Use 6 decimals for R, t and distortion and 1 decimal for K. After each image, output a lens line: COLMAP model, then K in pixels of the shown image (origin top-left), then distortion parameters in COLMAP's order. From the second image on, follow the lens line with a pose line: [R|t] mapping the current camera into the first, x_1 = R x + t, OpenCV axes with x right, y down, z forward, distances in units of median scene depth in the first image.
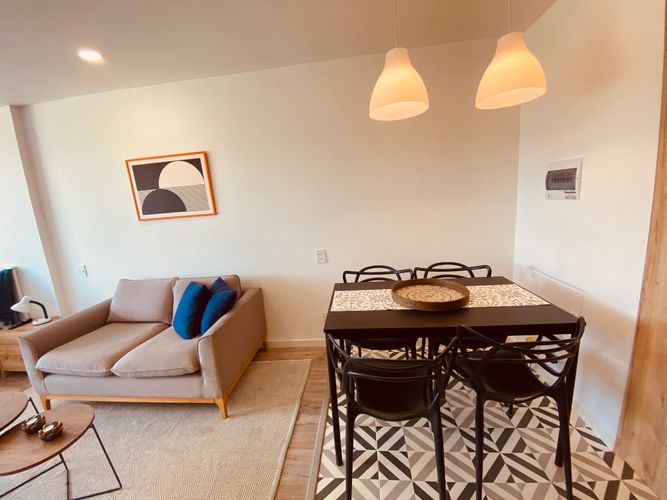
lens RADIAL K [[270.0, 0, 332.1], [0, 270.0, 251.7], [0, 0, 1]] dist [0.032349, -0.026648]
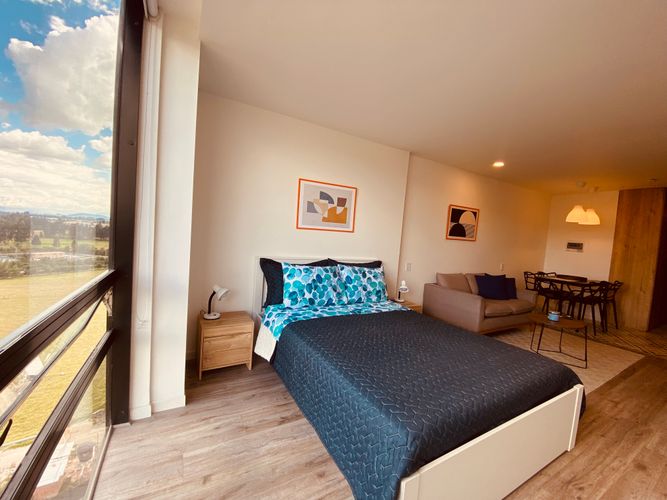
lens RADIAL K [[270.0, 0, 332.1], [0, 270.0, 251.7], [0, 0, 1]] dist [0.032349, -0.026648]
pose [[0.807919, 0.093980, 0.581752, -2.352804], [-0.036290, 0.993262, -0.110060, 0.187804], [-0.588176, 0.067808, 0.805886, 0.051566]]
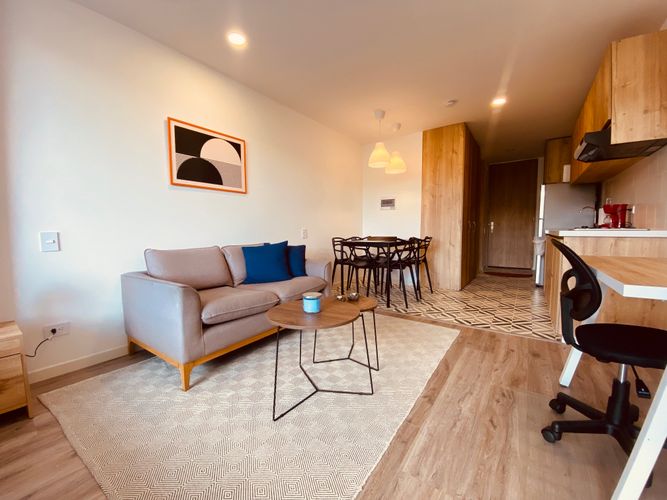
lens RADIAL K [[270.0, 0, 332.1], [0, 270.0, 251.7], [0, 0, 1]] dist [0.032349, -0.026648]
pose [[0.499165, -0.001542, 0.866506, -1.267786], [0.114900, 0.991286, -0.064426, 0.237096], [-0.858855, 0.131721, 0.494992, 0.123010]]
